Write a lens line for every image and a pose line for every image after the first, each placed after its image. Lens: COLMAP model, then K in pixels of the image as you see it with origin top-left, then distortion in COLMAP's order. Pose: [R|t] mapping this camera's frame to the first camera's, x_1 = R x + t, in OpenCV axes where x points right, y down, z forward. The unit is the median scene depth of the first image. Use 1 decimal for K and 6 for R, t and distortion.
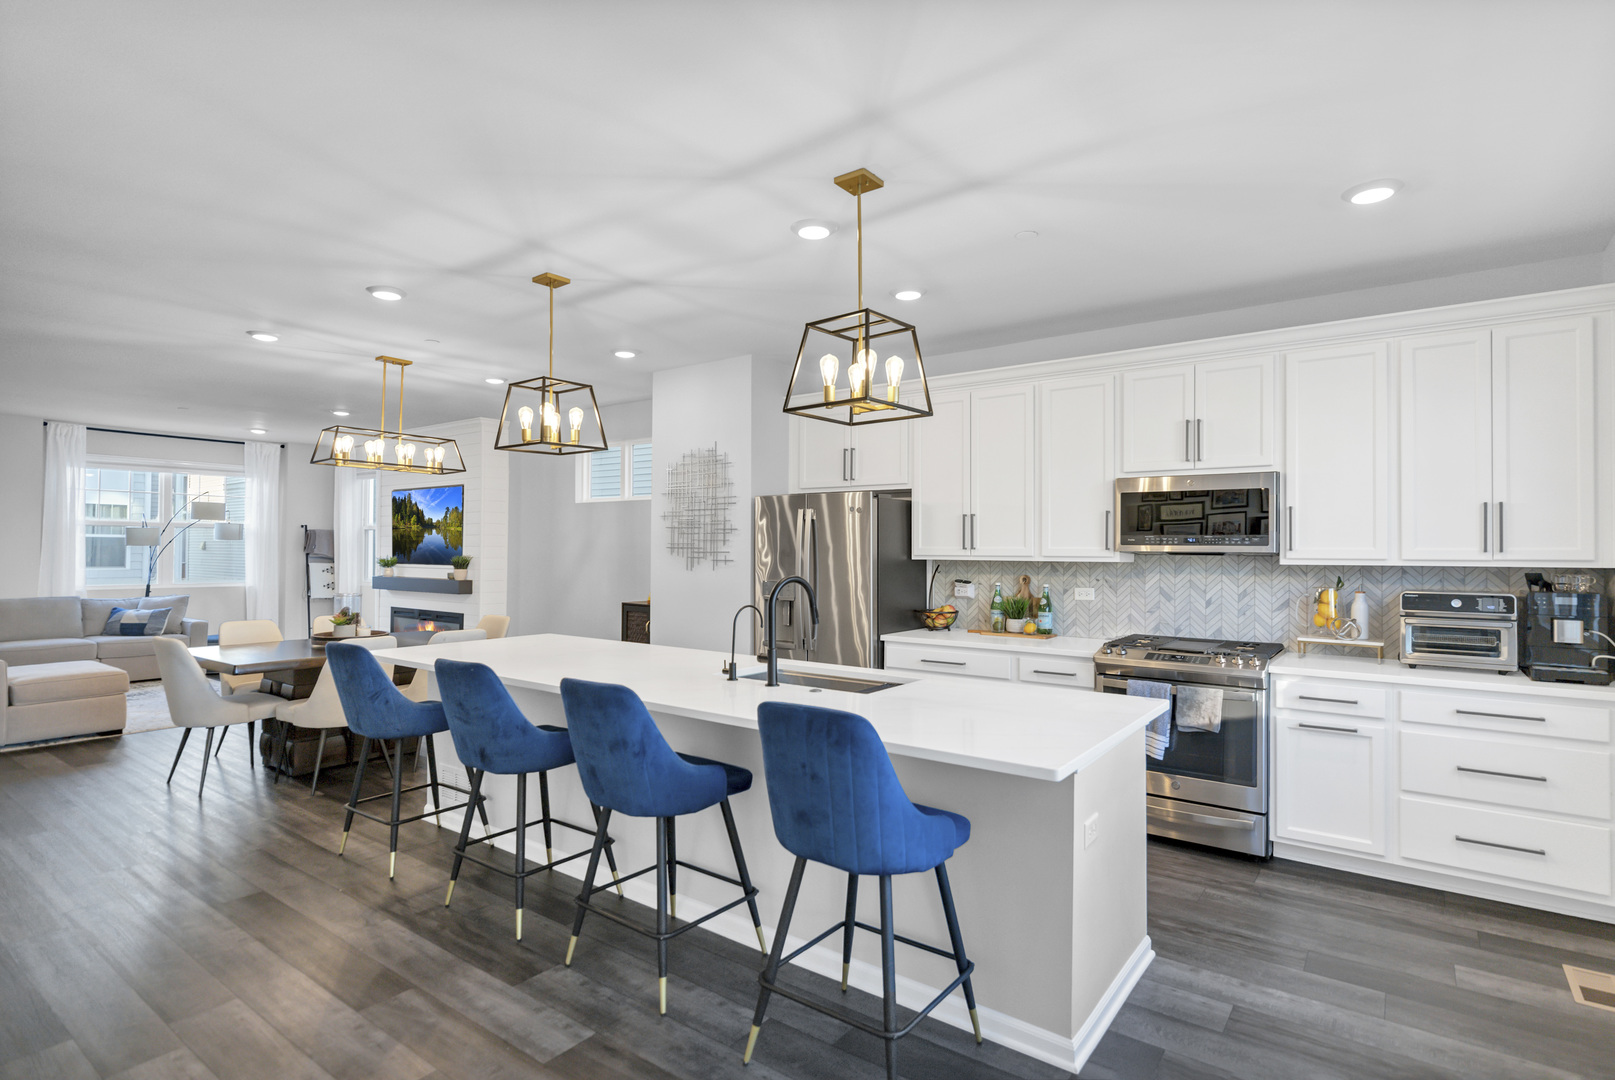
lens RADIAL K [[807.9, 0, 814.1], [0, 807.9, 541.8], [0, 0, 1]] dist [-0.000166, 0.000283]
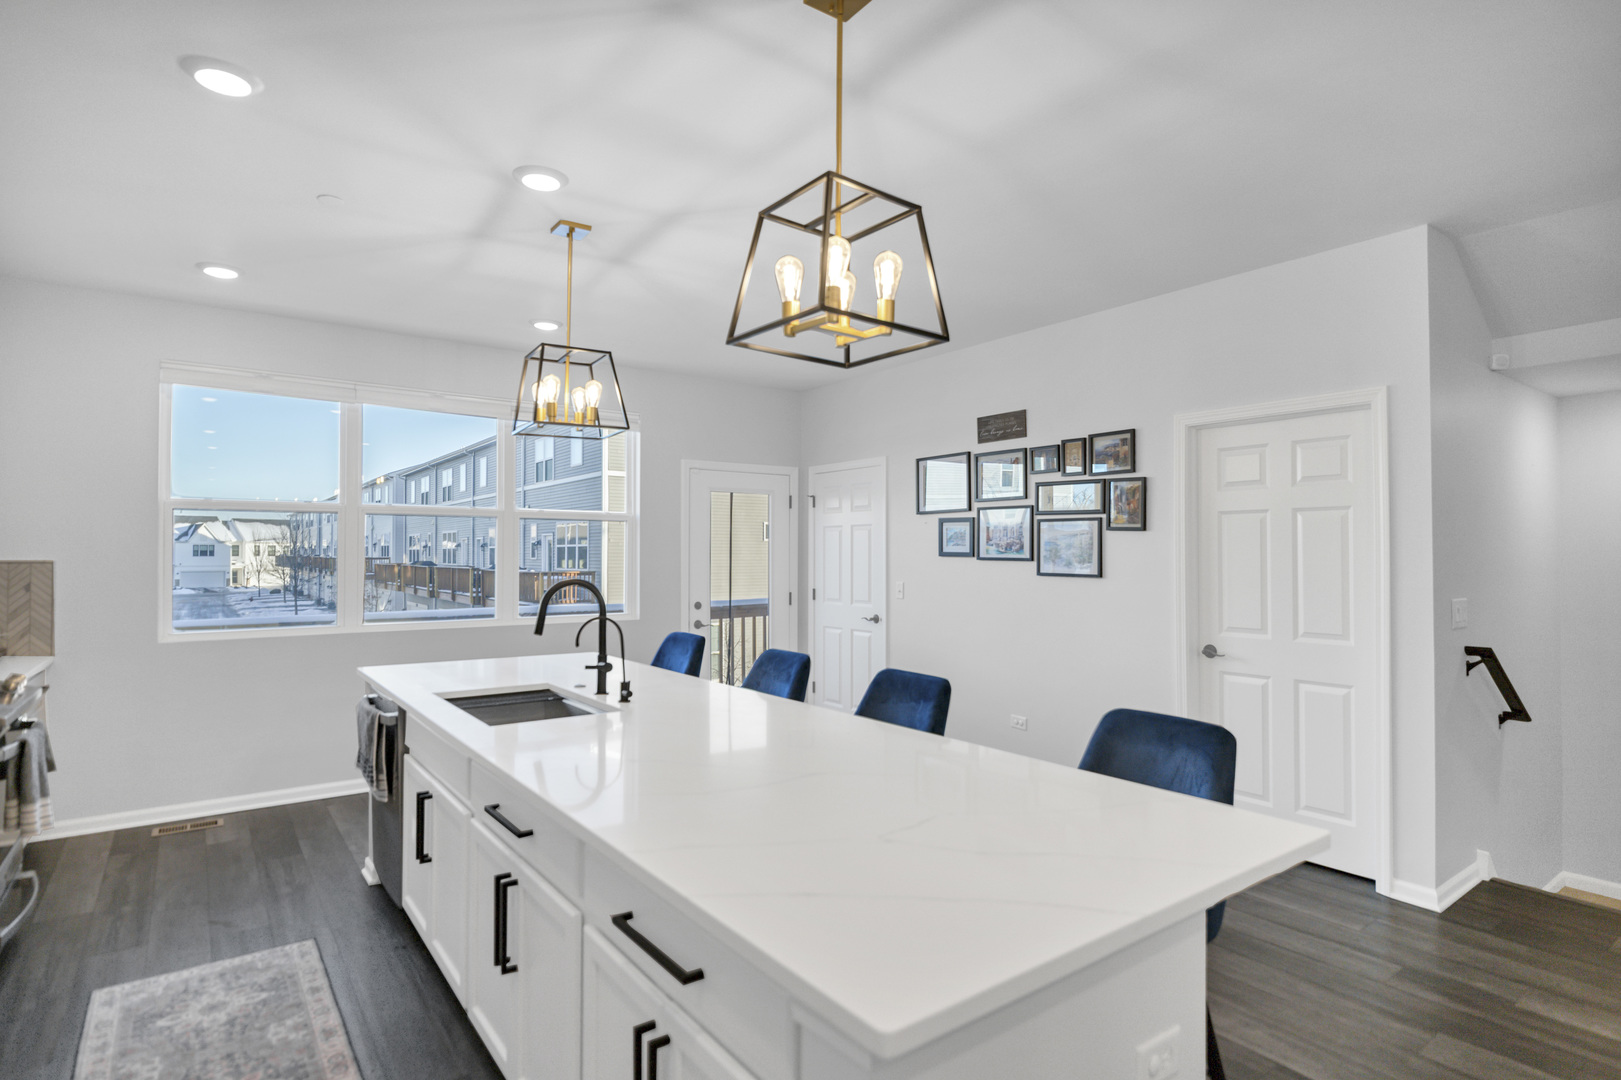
lens RADIAL K [[810.9, 0, 817.1], [0, 810.9, 541.8], [0, 0, 1]] dist [-0.000166, 0.000283]
pose [[-0.958161, -0.002121, 0.286220, -0.476185], [-0.009615, 0.999647, -0.024780, 0.015952], [-0.286067, -0.026495, -0.957843, 1.563823]]
